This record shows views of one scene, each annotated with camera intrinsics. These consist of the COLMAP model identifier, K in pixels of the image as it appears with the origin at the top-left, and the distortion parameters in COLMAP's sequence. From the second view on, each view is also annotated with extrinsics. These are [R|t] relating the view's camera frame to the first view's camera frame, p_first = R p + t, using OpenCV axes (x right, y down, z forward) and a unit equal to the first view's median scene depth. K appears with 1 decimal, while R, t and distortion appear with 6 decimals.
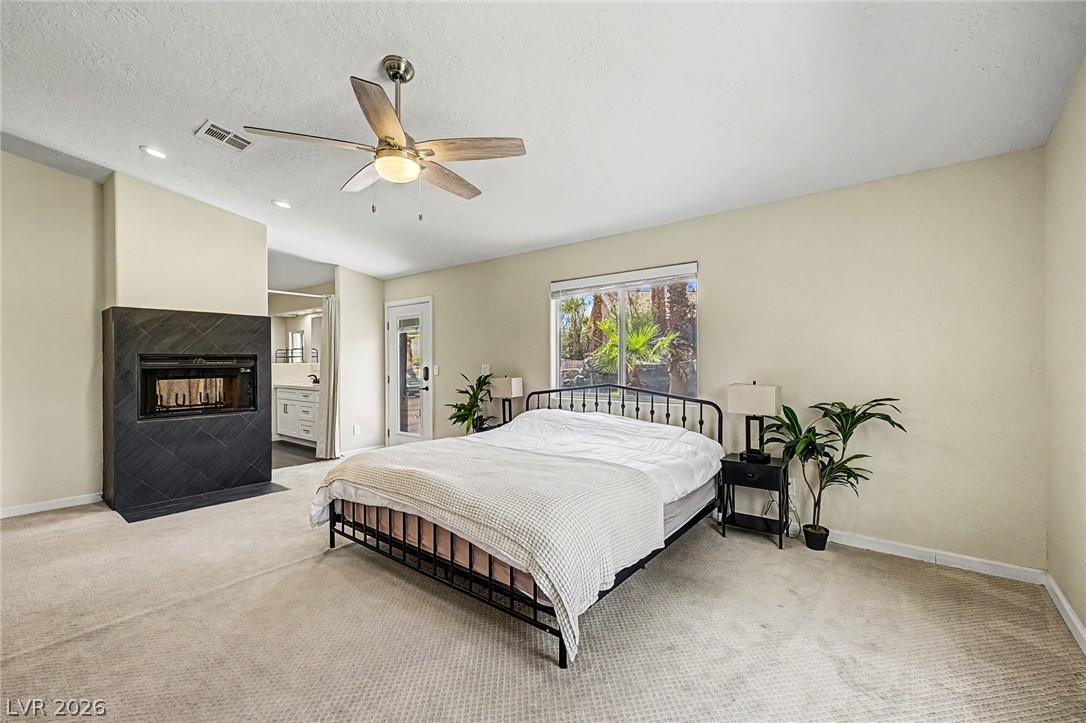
lens RADIAL K [[460.6, 0, 535.7], [0, 460.6, 361.8], [0, 0, 1]] dist [0.001116, -0.000225]
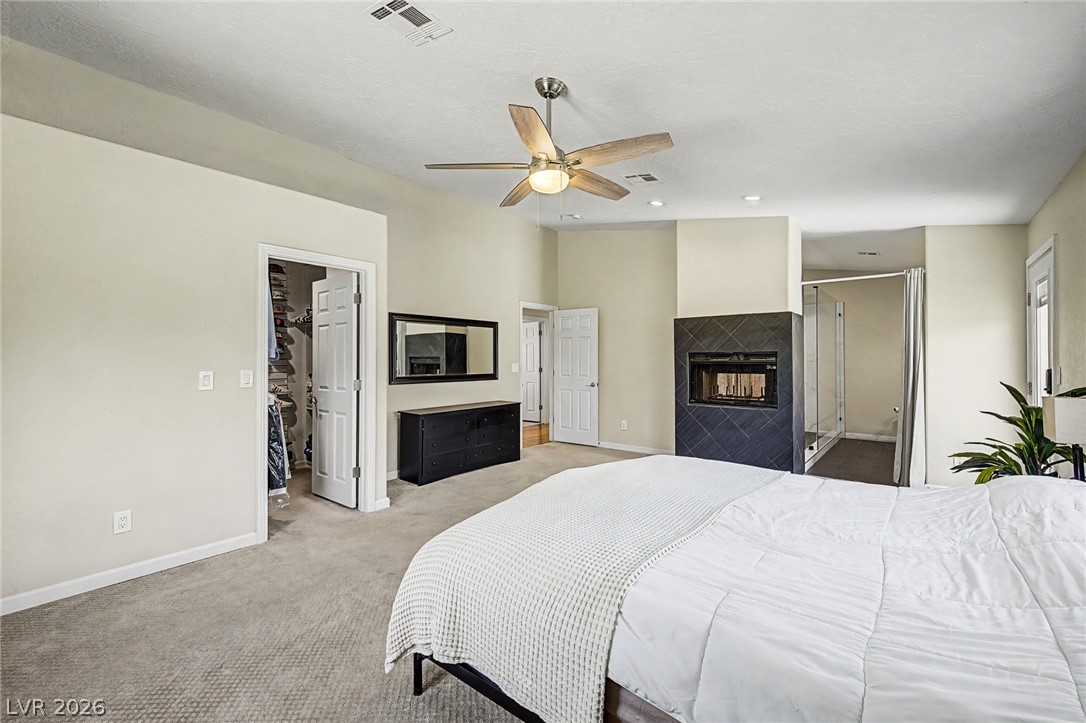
lens RADIAL K [[460.6, 0, 535.7], [0, 460.6, 361.8], [0, 0, 1]] dist [0.001116, -0.000225]
pose [[-0.000180, 0.006583, -0.999978, 0.404197], [0.005287, 0.999964, 0.006582, -0.002724], [0.999986, -0.005286, -0.000215, 0.500917]]
